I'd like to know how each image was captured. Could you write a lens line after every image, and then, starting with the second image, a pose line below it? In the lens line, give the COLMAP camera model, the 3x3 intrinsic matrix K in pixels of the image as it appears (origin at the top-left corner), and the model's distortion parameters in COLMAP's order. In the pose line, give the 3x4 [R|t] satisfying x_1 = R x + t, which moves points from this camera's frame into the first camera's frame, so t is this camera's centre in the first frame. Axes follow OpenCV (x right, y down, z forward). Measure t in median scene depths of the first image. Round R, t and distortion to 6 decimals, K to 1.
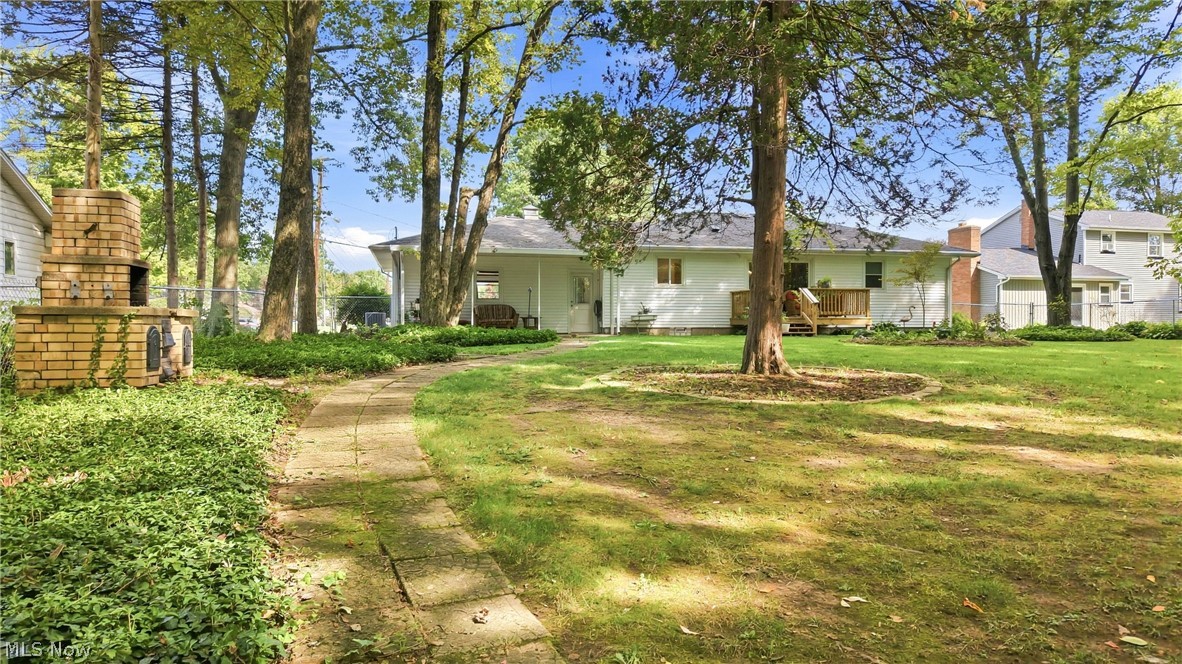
lens RADIAL K [[796.8, 0, 591.0], [0, 796.8, 332.0], [0, 0, 1]] dist [0.001855, 0.000147]
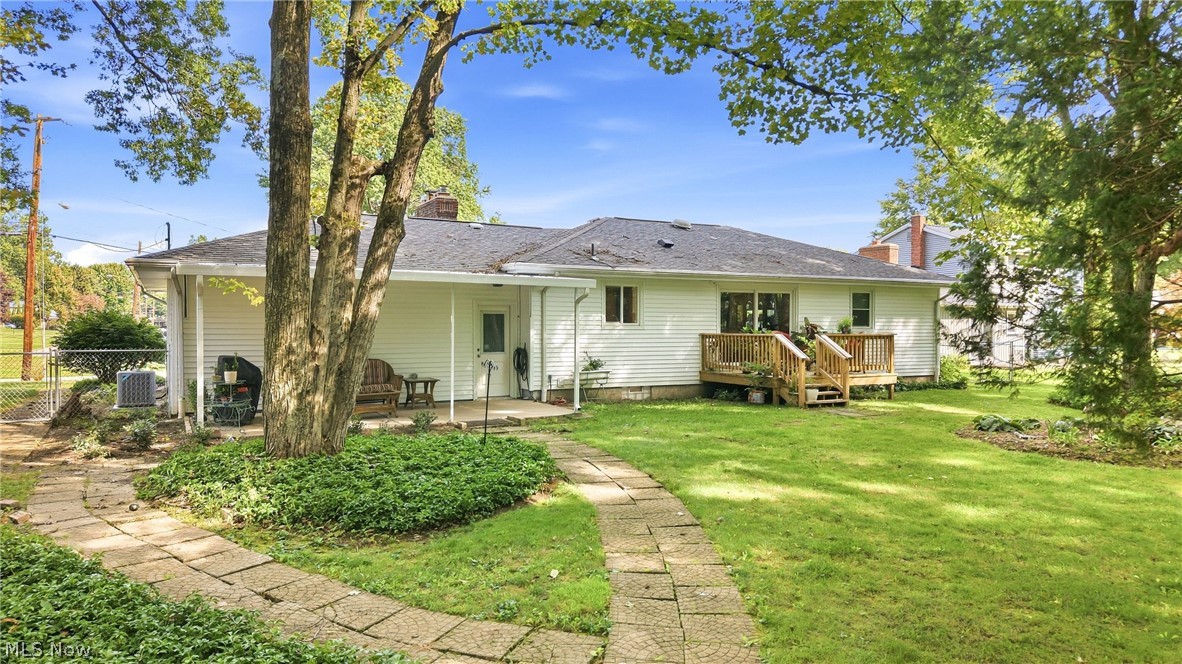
lens RADIAL K [[798.2, 0, 613.7], [0, 798.2, 318.9], [0, 0, 1]] dist [0.003112, 0.000228]
pose [[0.957657, 0.005912, 0.287850, -0.098109], [-0.000947, 0.999848, -0.017386, -0.049006], [-0.287909, 0.016377, 0.957518, 0.325556]]
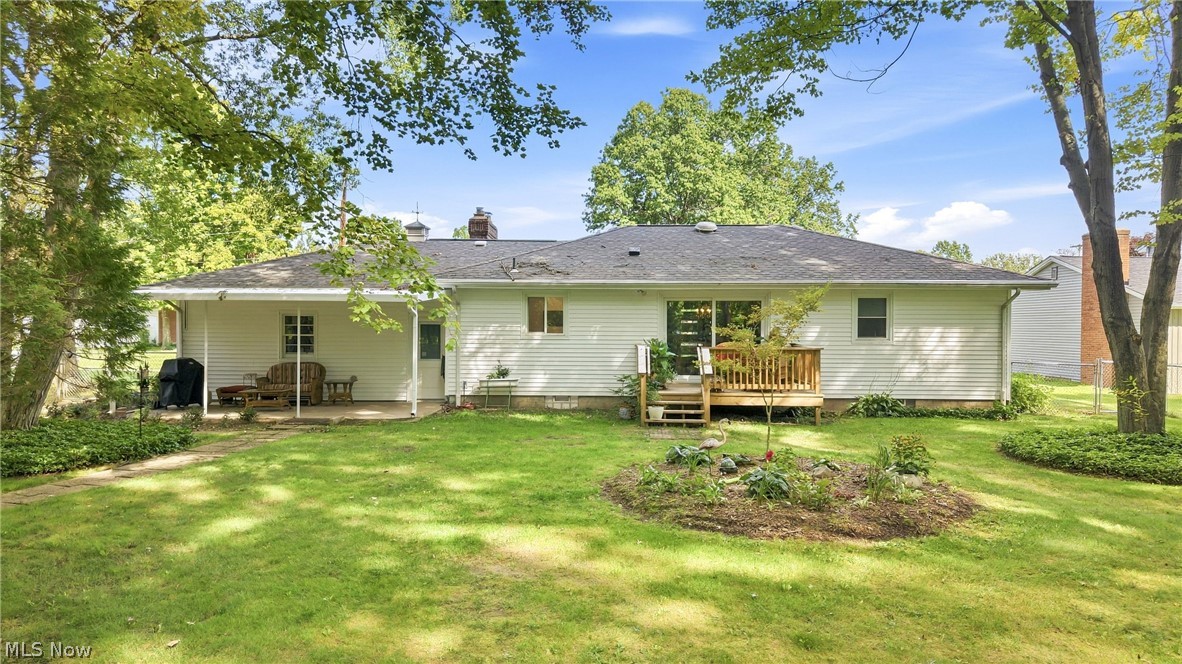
lens RADIAL K [[798.2, 0, 613.7], [0, 798.2, 318.9], [0, 0, 1]] dist [0.003112, 0.000228]
pose [[0.972770, 0.003719, -0.231741, 0.297211], [-0.008444, 0.999776, -0.019398, -0.056259], [0.231617, 0.020826, 0.972584, 0.311300]]
